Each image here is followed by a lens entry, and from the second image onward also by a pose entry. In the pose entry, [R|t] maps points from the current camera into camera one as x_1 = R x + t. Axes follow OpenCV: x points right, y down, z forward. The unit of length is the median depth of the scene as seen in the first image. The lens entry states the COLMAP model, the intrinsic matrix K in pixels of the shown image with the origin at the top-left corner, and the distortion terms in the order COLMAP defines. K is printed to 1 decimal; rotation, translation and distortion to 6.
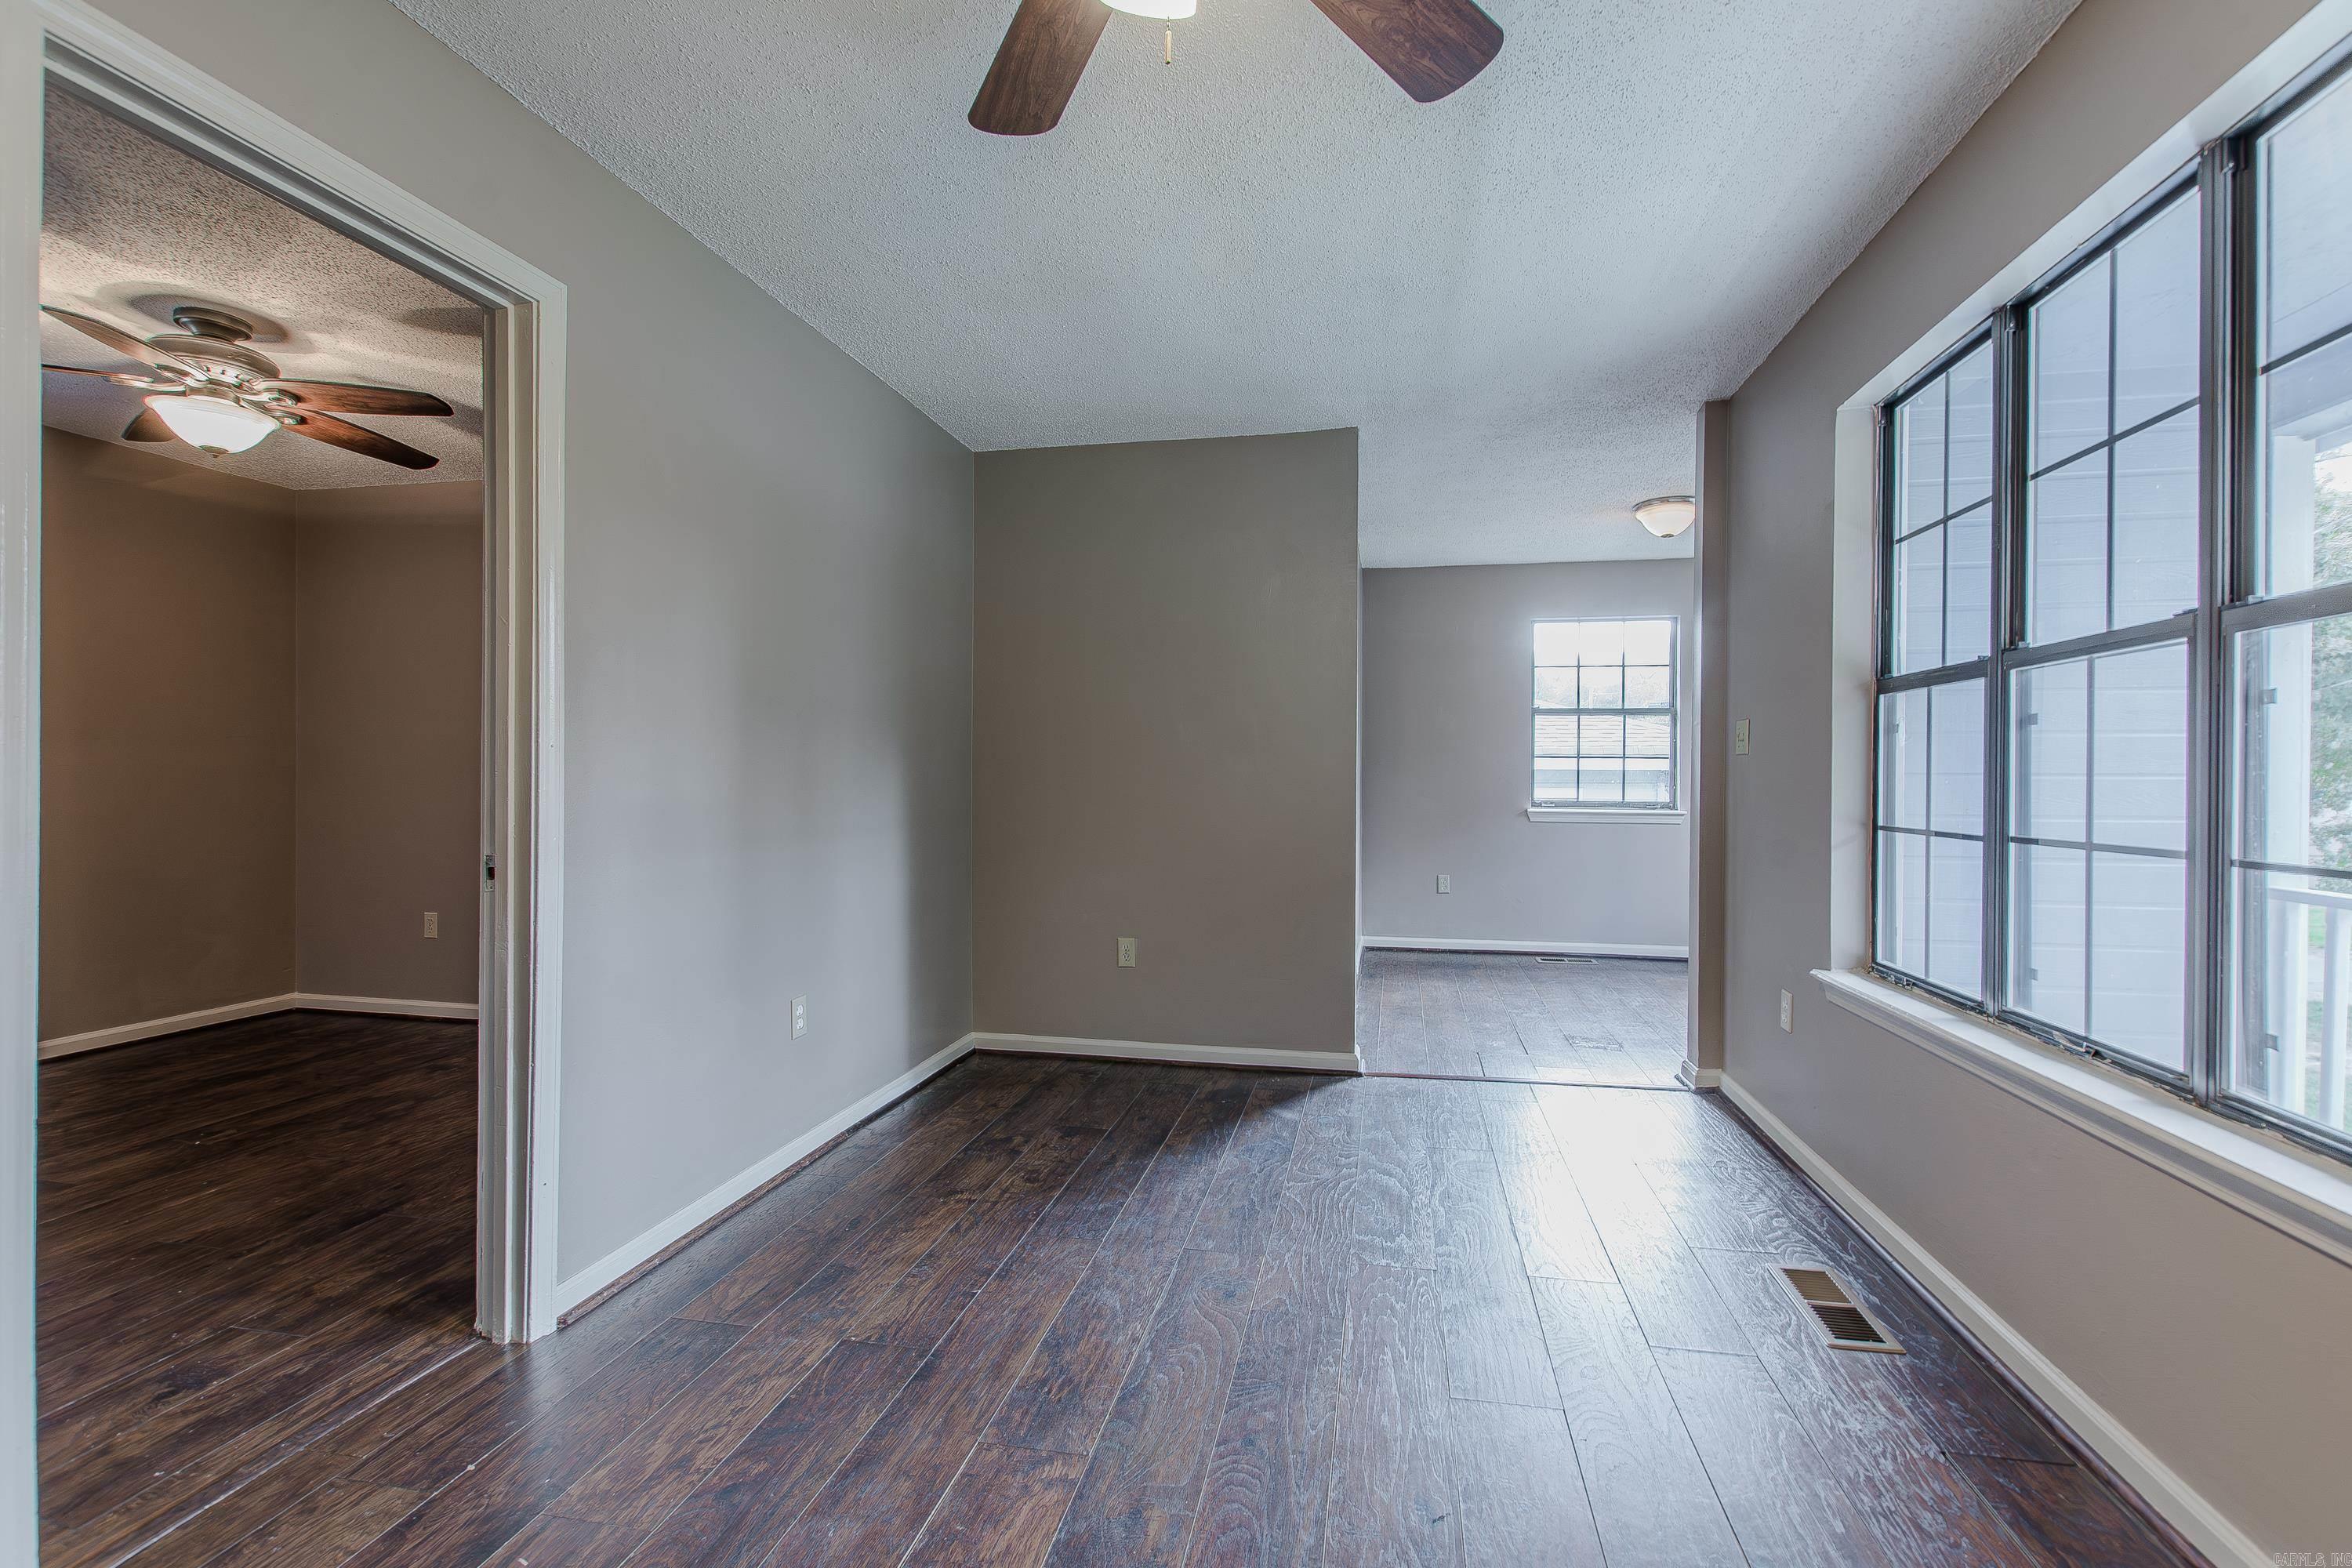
lens RADIAL K [[1020.1, 0, 1180.8], [0, 1020.1, 778.9], [0, 0, 1]] dist [0.000011, -0.000055]
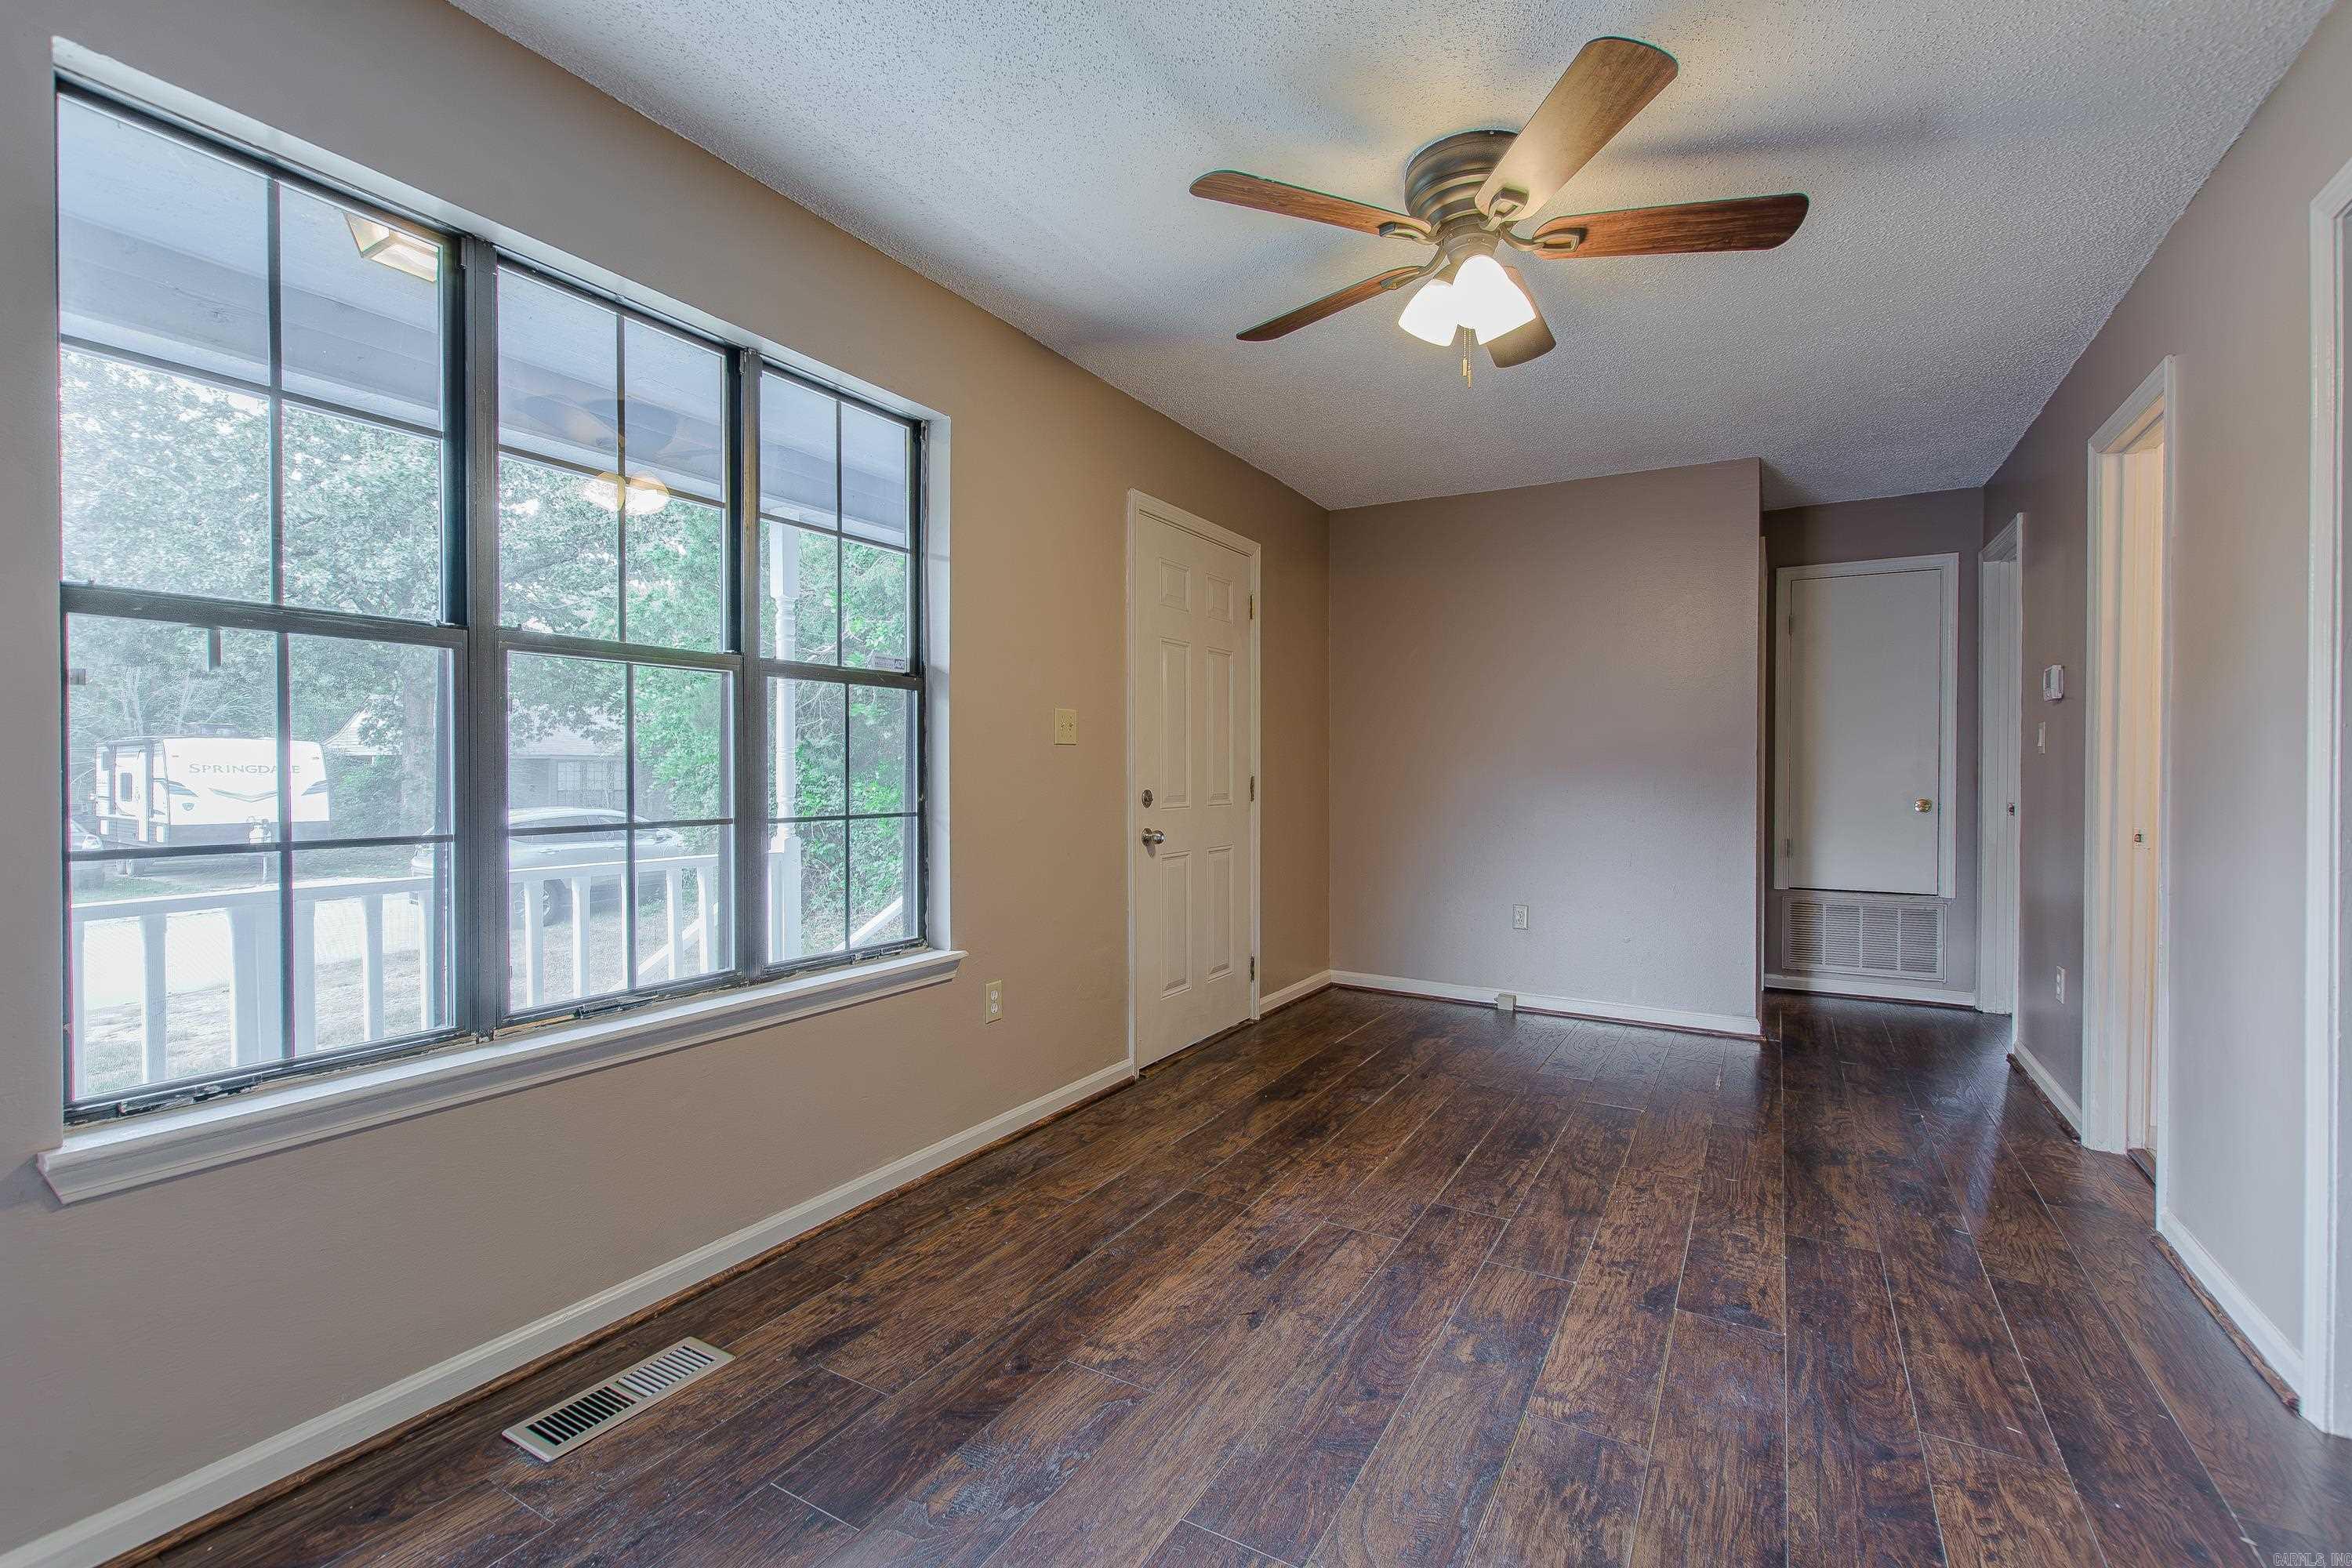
lens RADIAL K [[1020.1, 0, 1183.0], [0, 1020.1, 782.5], [0, 0, 1]] dist [0.000011, -0.000055]
pose [[-0.947364, -0.009845, 0.320007, -0.058250], [-0.005338, 0.999874, 0.014959, -0.002702], [-0.320114, 0.012463, -0.947297, 1.468888]]
